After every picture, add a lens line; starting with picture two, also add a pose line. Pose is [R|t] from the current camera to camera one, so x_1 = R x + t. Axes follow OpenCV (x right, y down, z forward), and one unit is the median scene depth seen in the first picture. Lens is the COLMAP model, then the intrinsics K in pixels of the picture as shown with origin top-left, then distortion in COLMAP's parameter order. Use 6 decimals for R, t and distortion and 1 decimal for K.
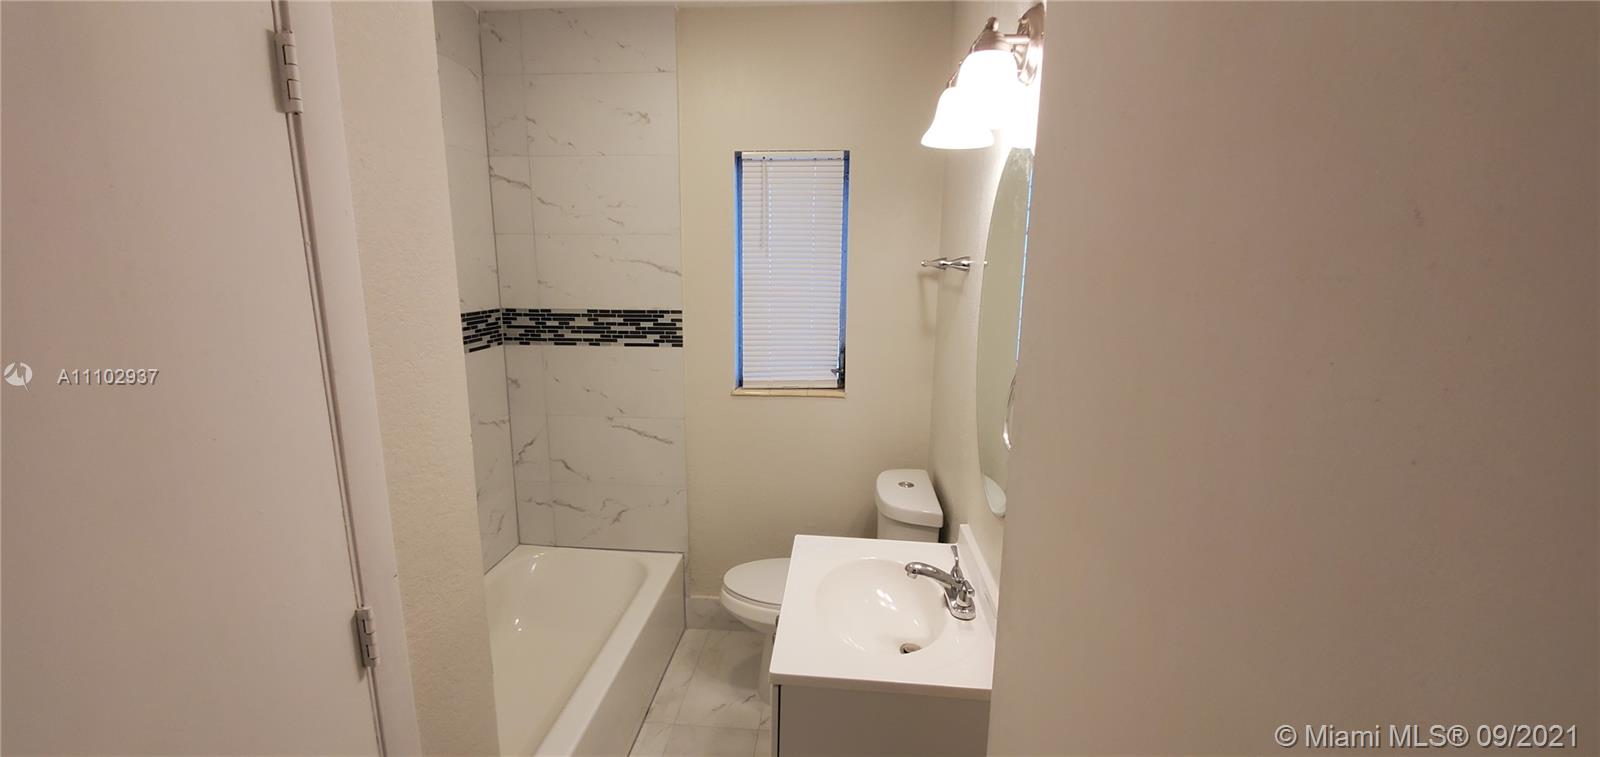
lens RADIAL K [[633.8, 0, 805.2], [0, 633.8, 375.7], [0, 0, 1]] dist [-0.003219, -0.001520]
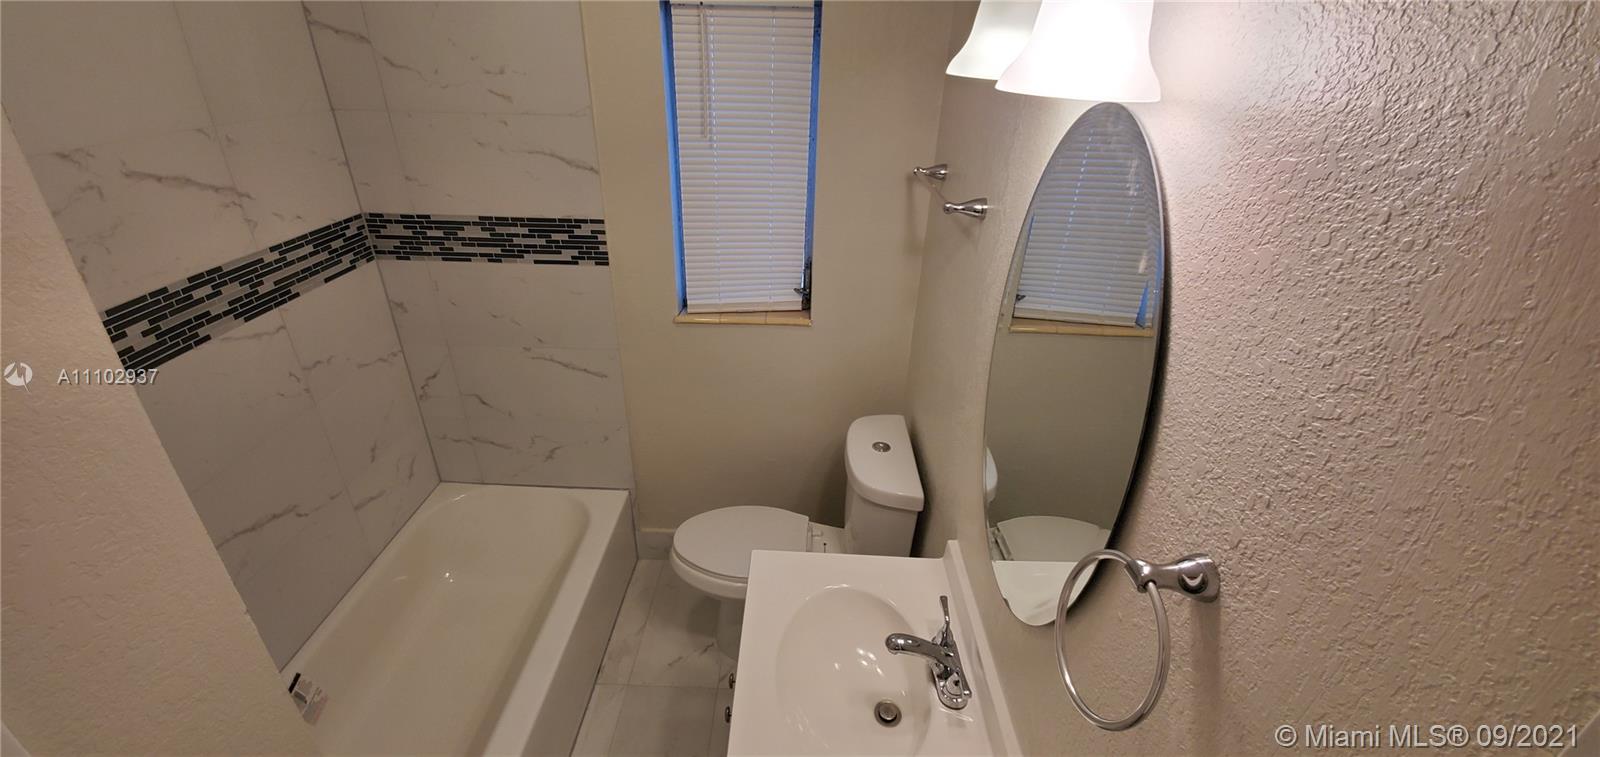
lens RADIAL K [[633.8, 0, 804.7], [0, 633.8, 383.4], [0, 0, 1]] dist [-0.003219, -0.001520]
pose [[0.998142, -0.008126, 0.060387, 0.003564], [-0.010245, 0.954575, 0.297795, -0.143595], [-0.060064, -0.297861, 0.952718, 0.181890]]
